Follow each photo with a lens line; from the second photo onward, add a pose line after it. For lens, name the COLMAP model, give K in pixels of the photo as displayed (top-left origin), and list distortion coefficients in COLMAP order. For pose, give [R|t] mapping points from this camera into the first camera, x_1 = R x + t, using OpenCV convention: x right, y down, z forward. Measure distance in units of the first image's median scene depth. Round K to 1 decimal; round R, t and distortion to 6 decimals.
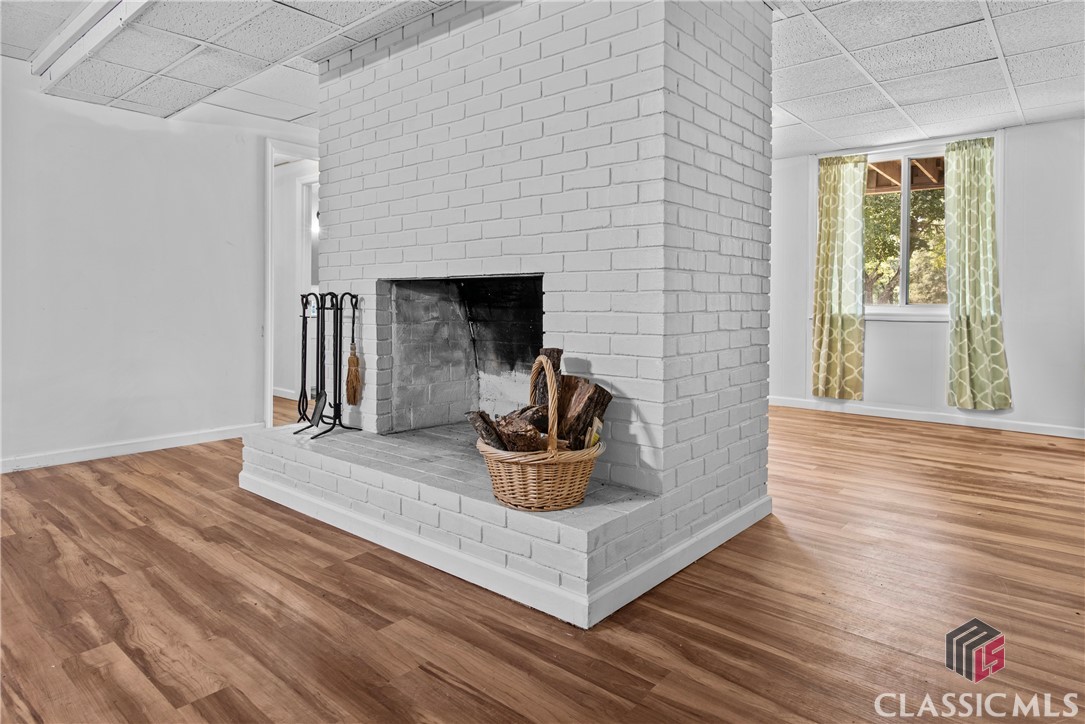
lens RADIAL K [[639.8, 0, 539.3], [0, 639.8, 303.2], [0, 0, 1]] dist [-0.022000, 0.001459]
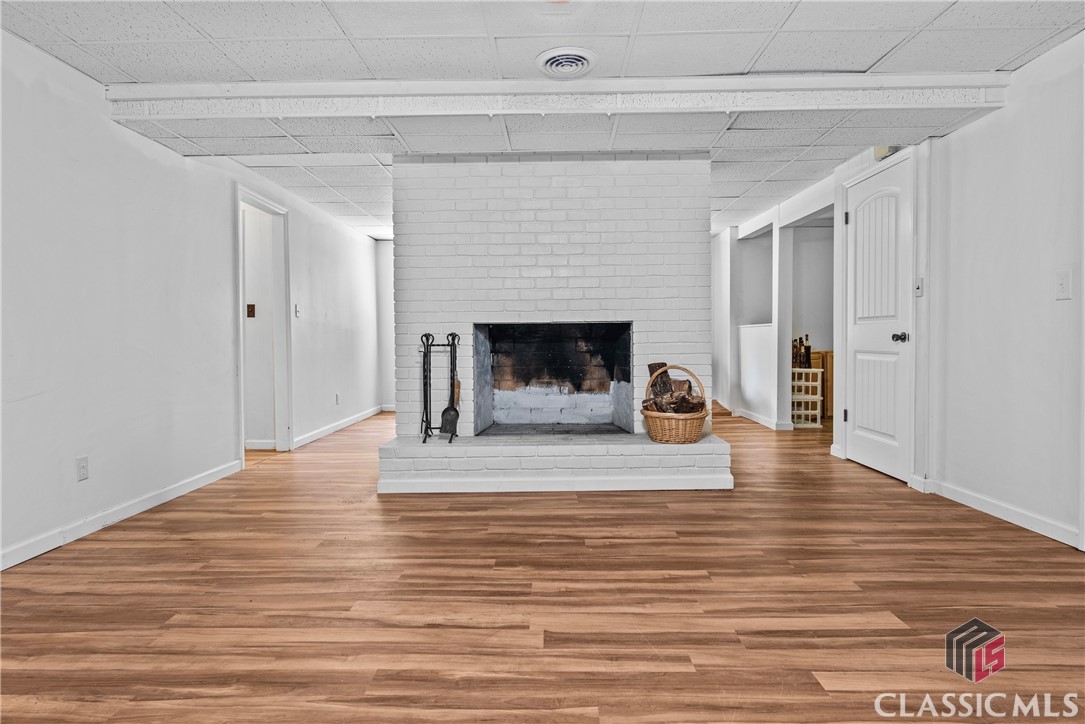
lens RADIAL K [[622.7, 0, 541.4], [0, 622.7, 366.7], [0, 0, 1]] dist [-0.017076, 0.000722]
pose [[0.769896, -0.040391, 0.636890, -1.653944], [0.012778, 0.998771, 0.047895, -0.010275], [-0.638042, -0.028736, 0.769466, -0.188353]]
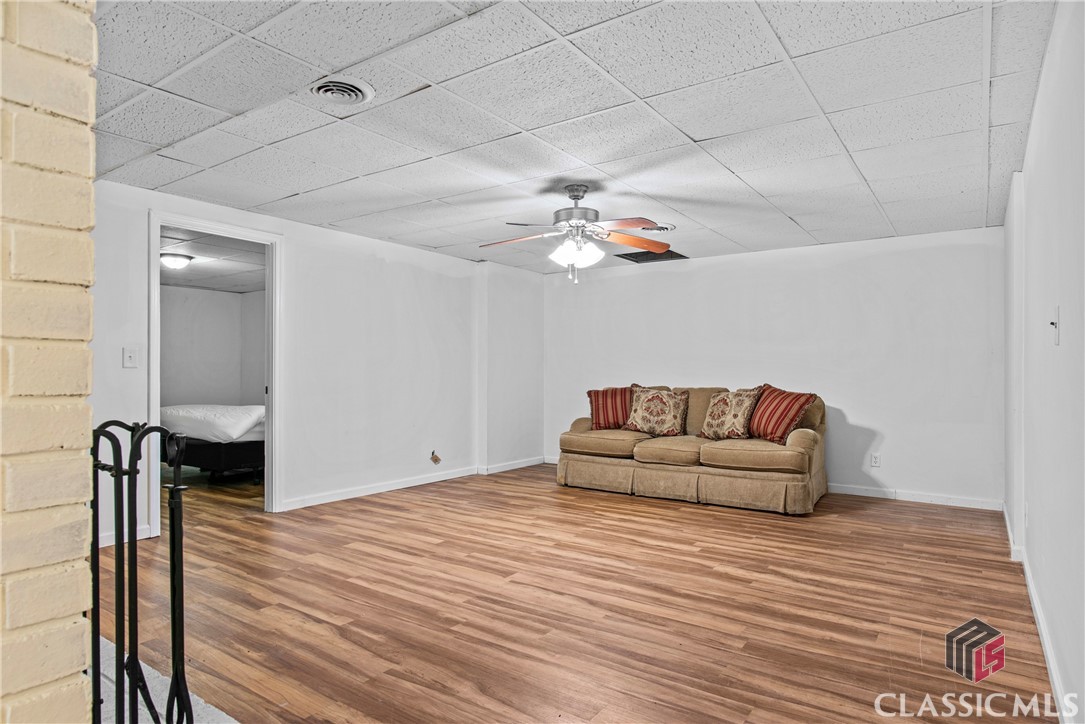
lens RADIAL K [[622.7, 0, 541.4], [0, 622.7, 366.7], [0, 0, 1]] dist [-0.017076, 0.000722]
pose [[-0.995095, -0.010311, -0.098382, -0.920477], [-0.009807, 0.999936, -0.005600, -0.087152], [0.098433, -0.004608, -0.995133, 2.334322]]
